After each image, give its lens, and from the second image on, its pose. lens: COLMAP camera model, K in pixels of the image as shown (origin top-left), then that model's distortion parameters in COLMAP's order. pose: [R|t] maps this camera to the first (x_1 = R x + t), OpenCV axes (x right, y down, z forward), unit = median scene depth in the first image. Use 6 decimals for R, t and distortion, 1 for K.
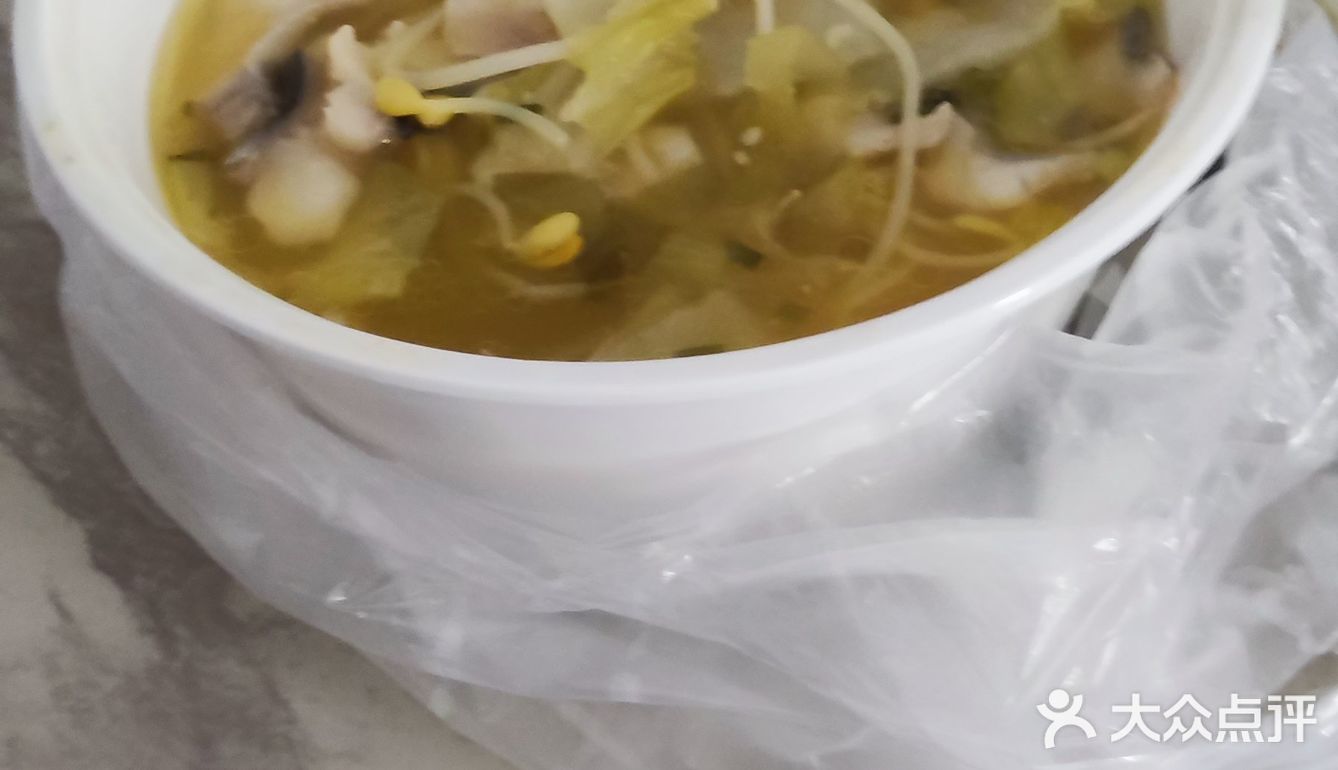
lens RADIAL K [[2200.2, 0, 669.0], [0, 2200.2, 385.0], [0, 0, 1]] dist [0.032640, -0.057682]
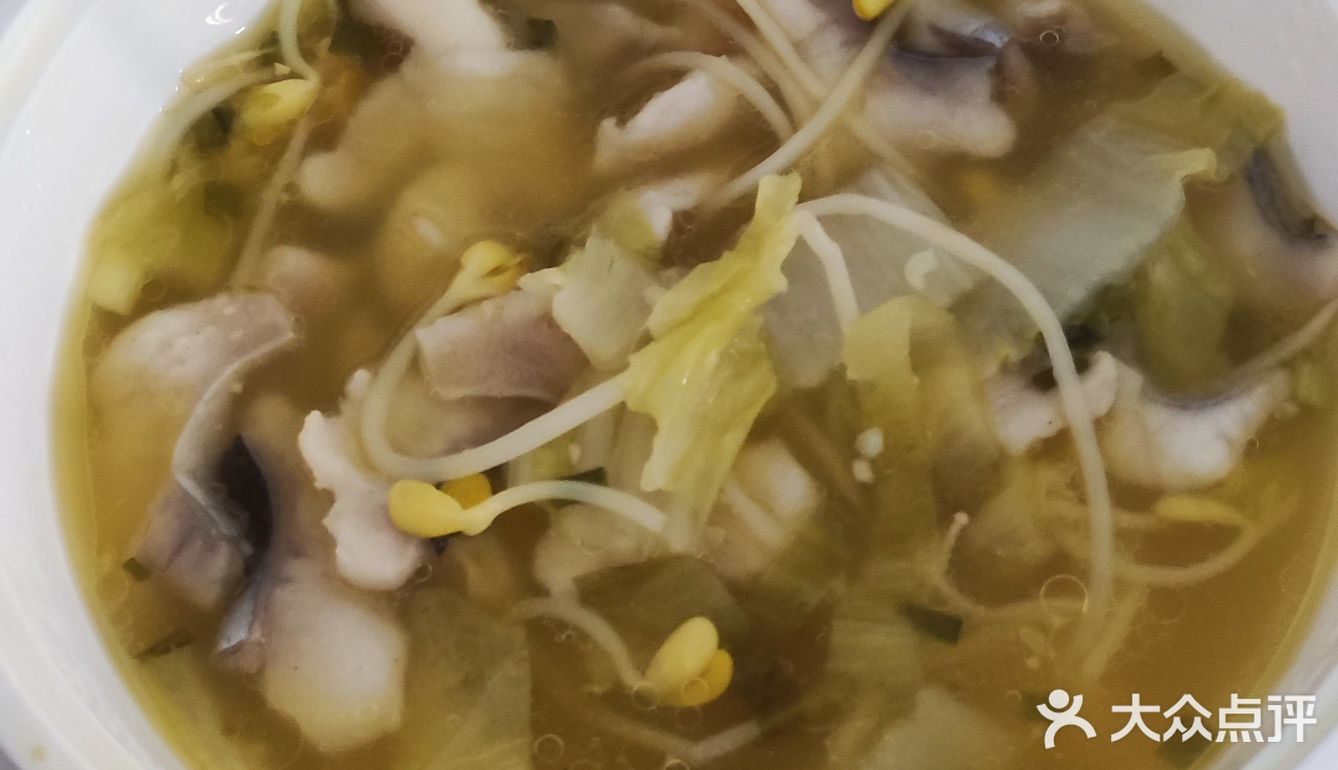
lens RADIAL K [[2200.2, 0, 669.0], [0, 2200.2, 385.0], [0, 0, 1]] dist [0.032640, -0.057682]
pose [[0.956673, -0.240391, 0.164284, -0.157466], [0.217741, 0.965256, 0.144461, -0.264675], [-0.193303, -0.102431, 0.975778, 0.249250]]
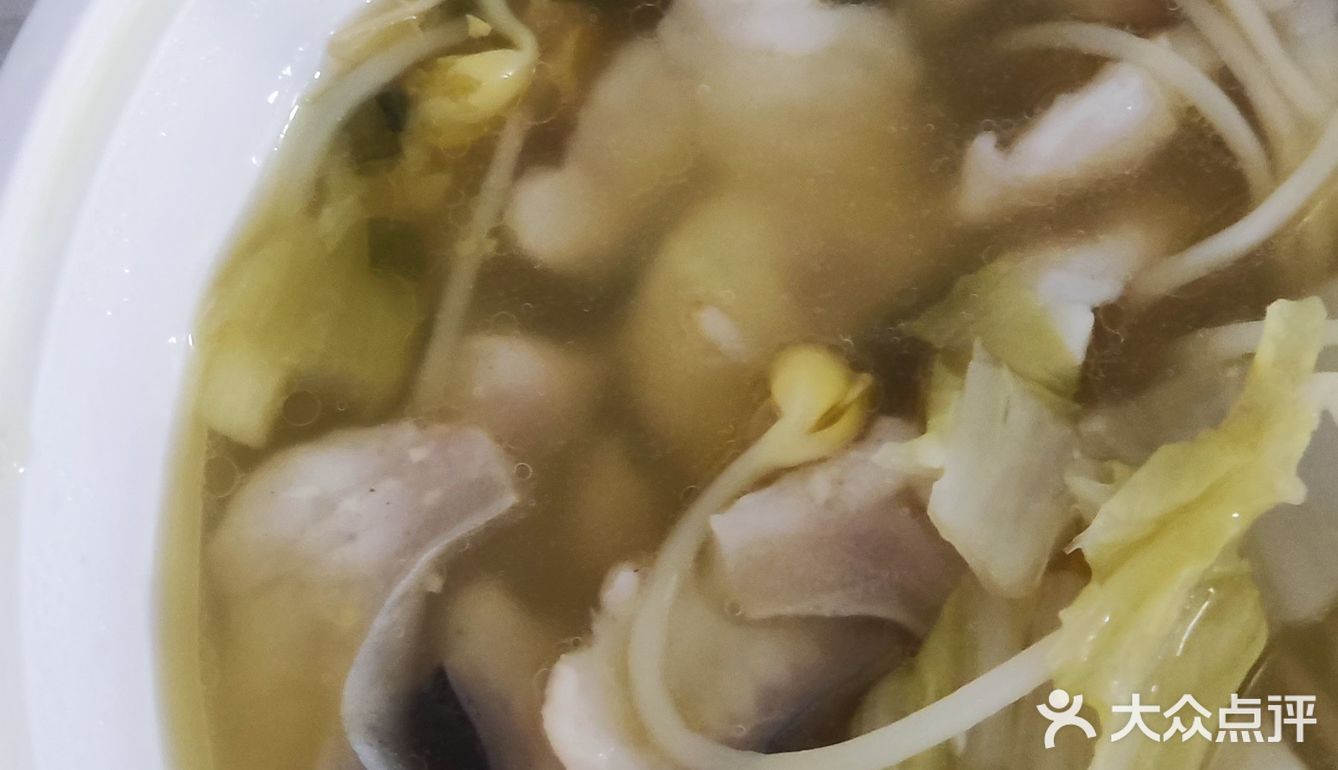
lens RADIAL K [[2200.2, 0, 669.0], [0, 2200.2, 385.0], [0, 0, 1]] dist [0.032640, -0.057682]
pose [[0.964087, -0.245072, 0.102355, -0.164493], [0.192326, 0.909997, 0.367309, -0.411822], [-0.183160, -0.334433, 0.924450, 0.581184]]
